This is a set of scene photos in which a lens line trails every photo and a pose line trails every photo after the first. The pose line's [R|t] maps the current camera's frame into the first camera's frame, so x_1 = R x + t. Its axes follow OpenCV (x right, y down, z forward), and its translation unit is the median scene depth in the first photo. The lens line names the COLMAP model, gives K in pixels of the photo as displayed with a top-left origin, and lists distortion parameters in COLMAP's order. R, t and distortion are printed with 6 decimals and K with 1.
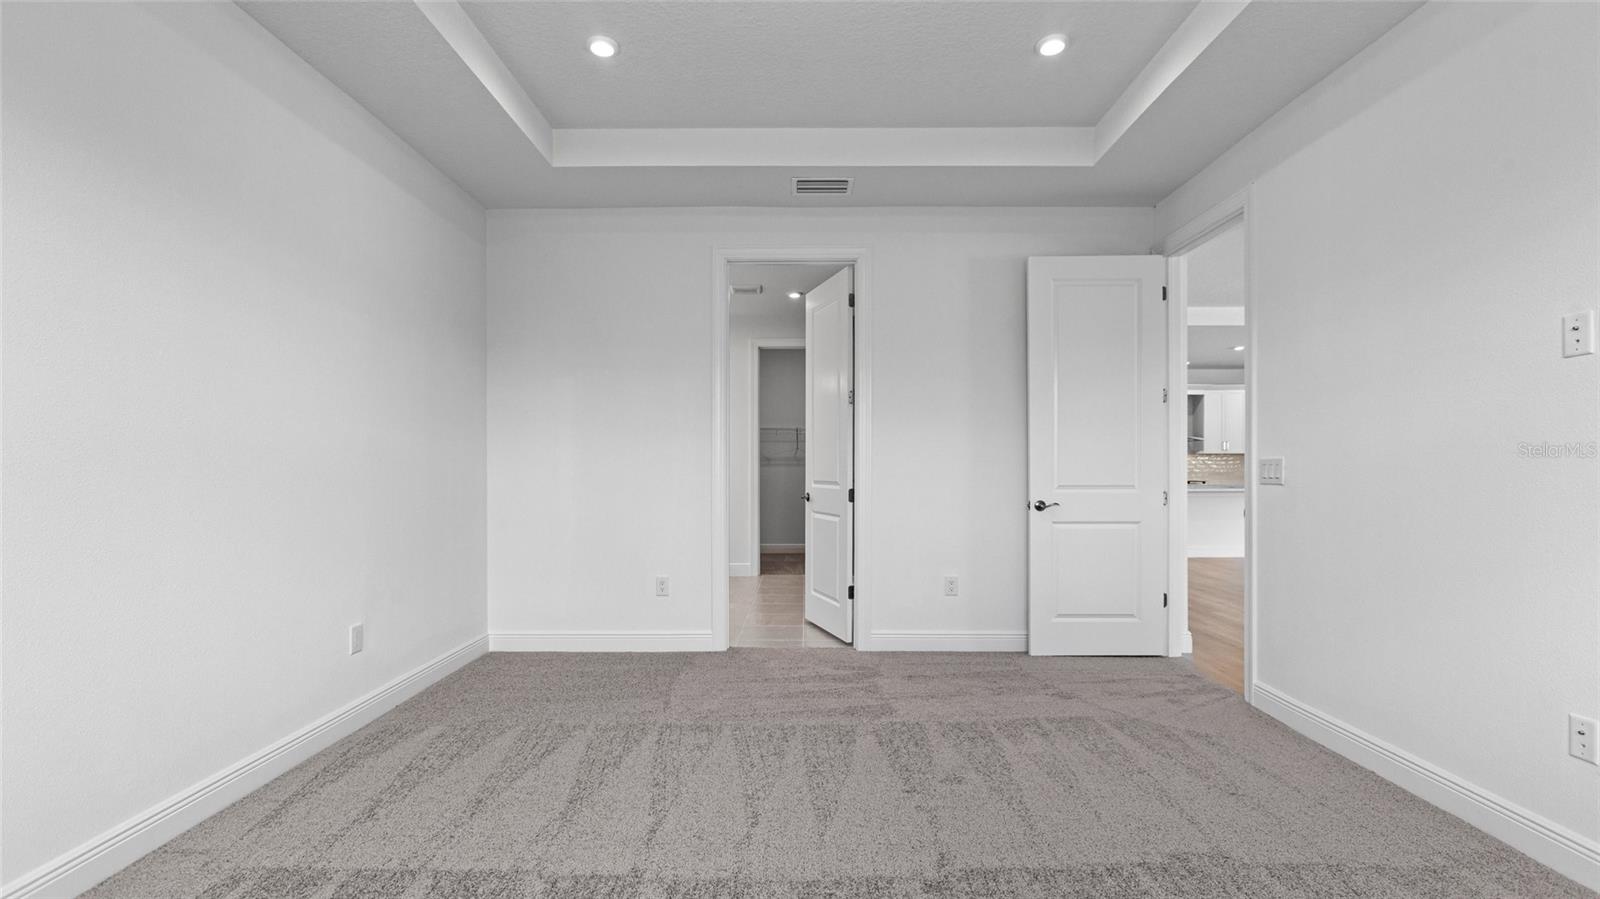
lens RADIAL K [[712.8, 0, 800.9], [0, 712.8, 454.3], [0, 0, 1]] dist [0.001859, 0.000030]
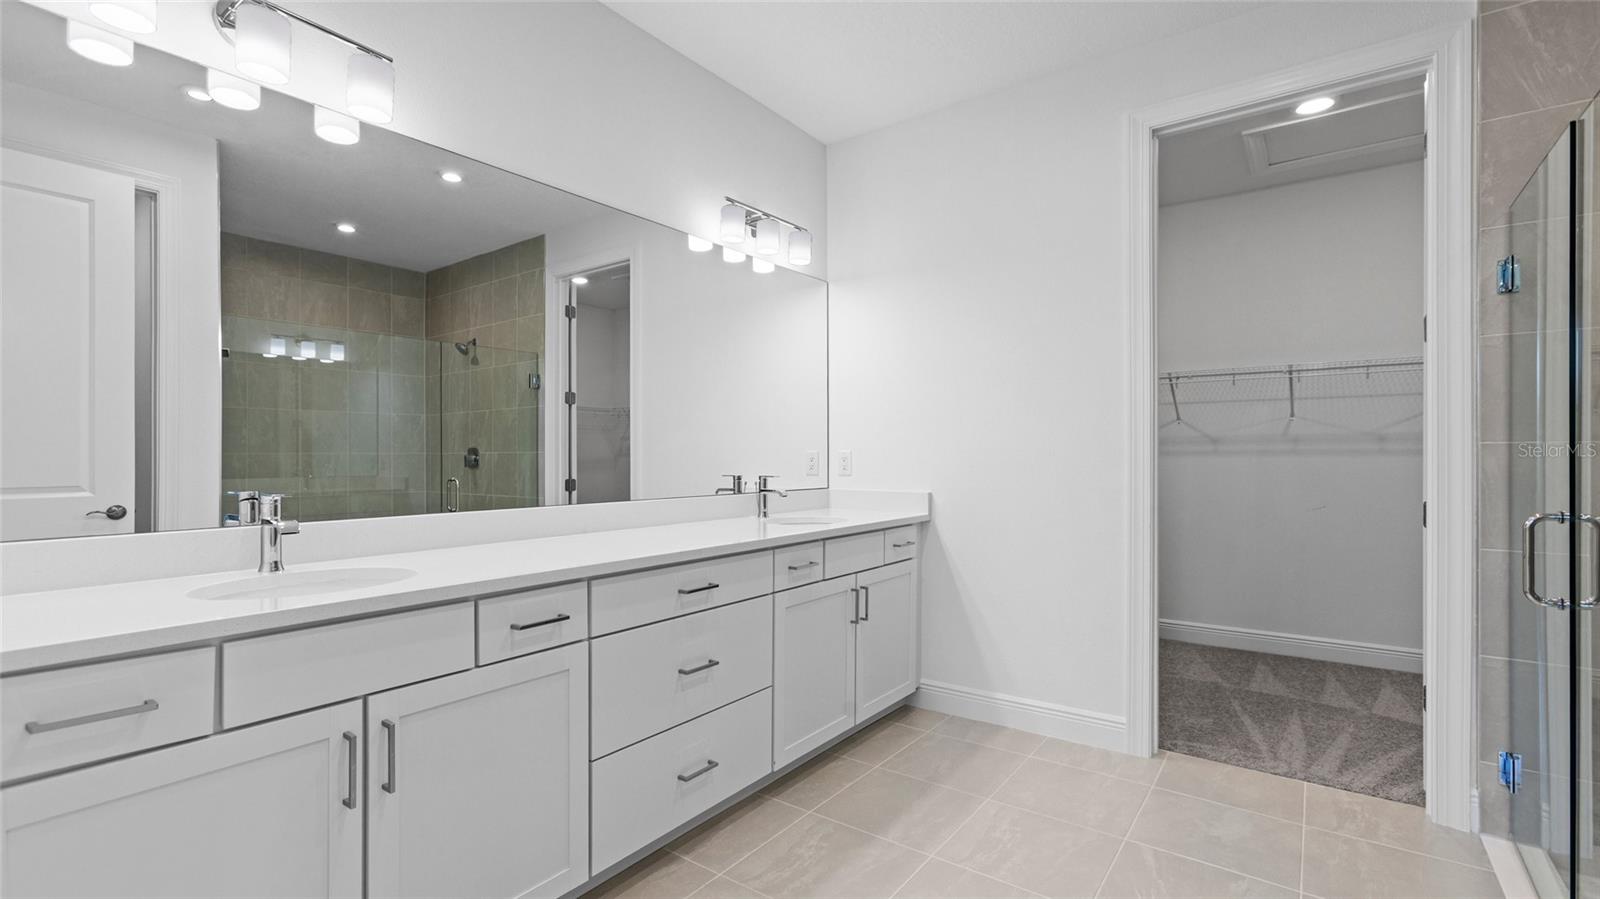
lens RADIAL K [[712.8, 0, 797.7], [0, 712.8, 465.9], [0, 0, 1]] dist [0.001859, 0.000030]
pose [[0.809313, -0.000769, -0.587377, 0.008085], [0.016060, 0.999654, 0.020820, 0.011431], [0.587158, -0.026283, 0.809046, 0.587933]]
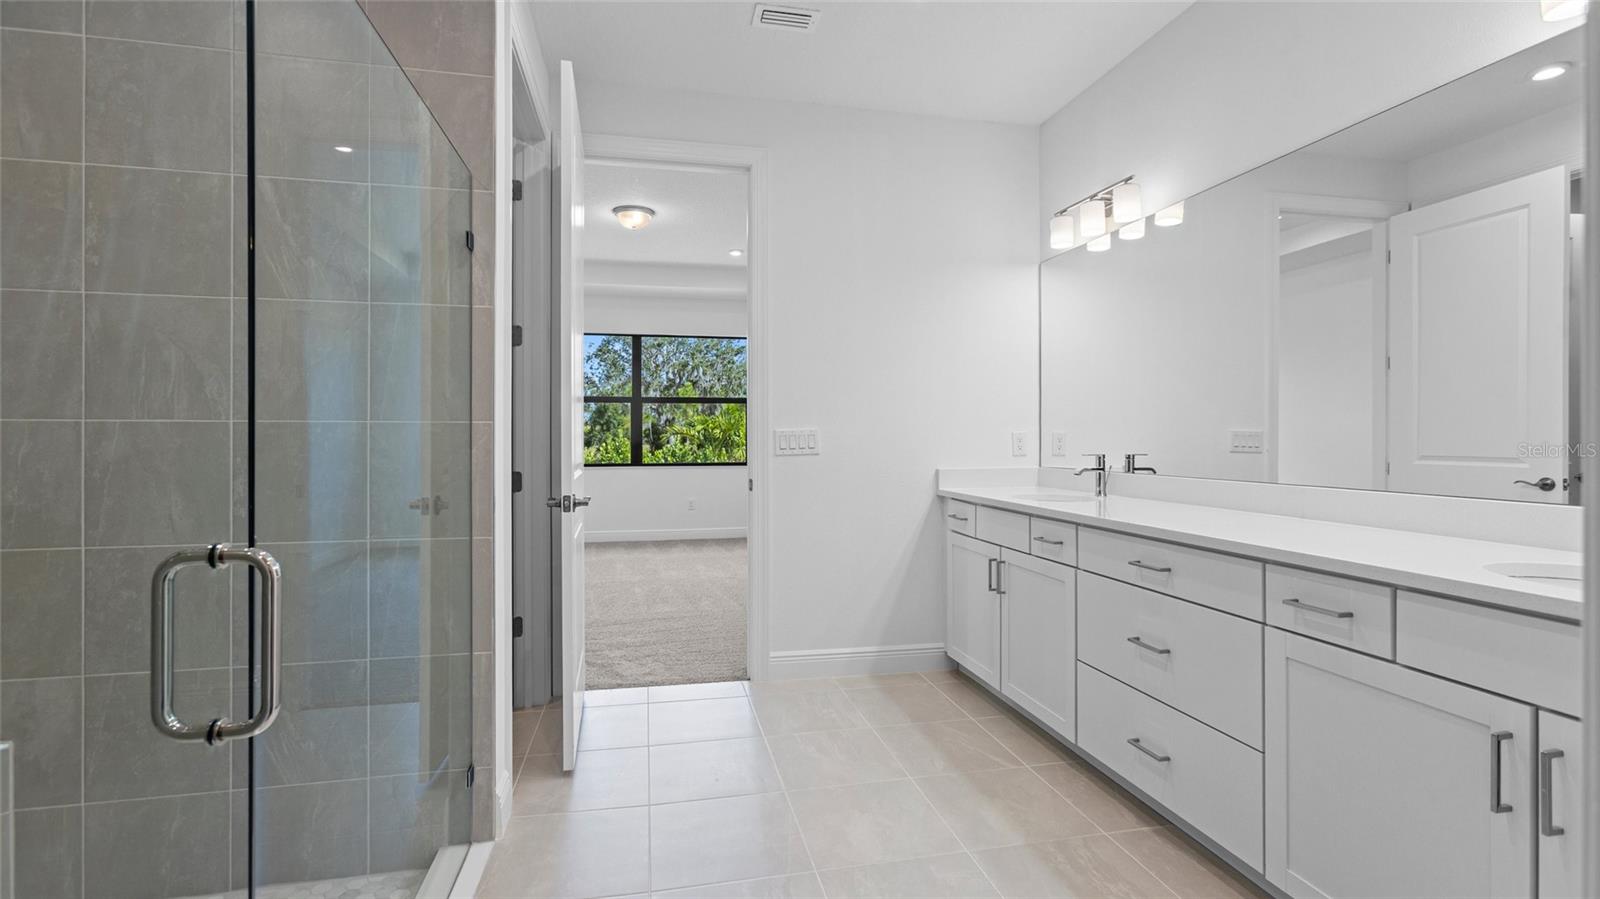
lens RADIAL K [[712.8, 0, 796.6], [0, 712.8, 434.0], [0, 0, 1]] dist [0.001859, 0.000030]
pose [[-0.974885, -0.005488, -0.222642, 0.008744], [-0.001050, 0.999799, -0.020046, 0.024410], [0.222708, -0.019309, -0.974694, 1.362910]]
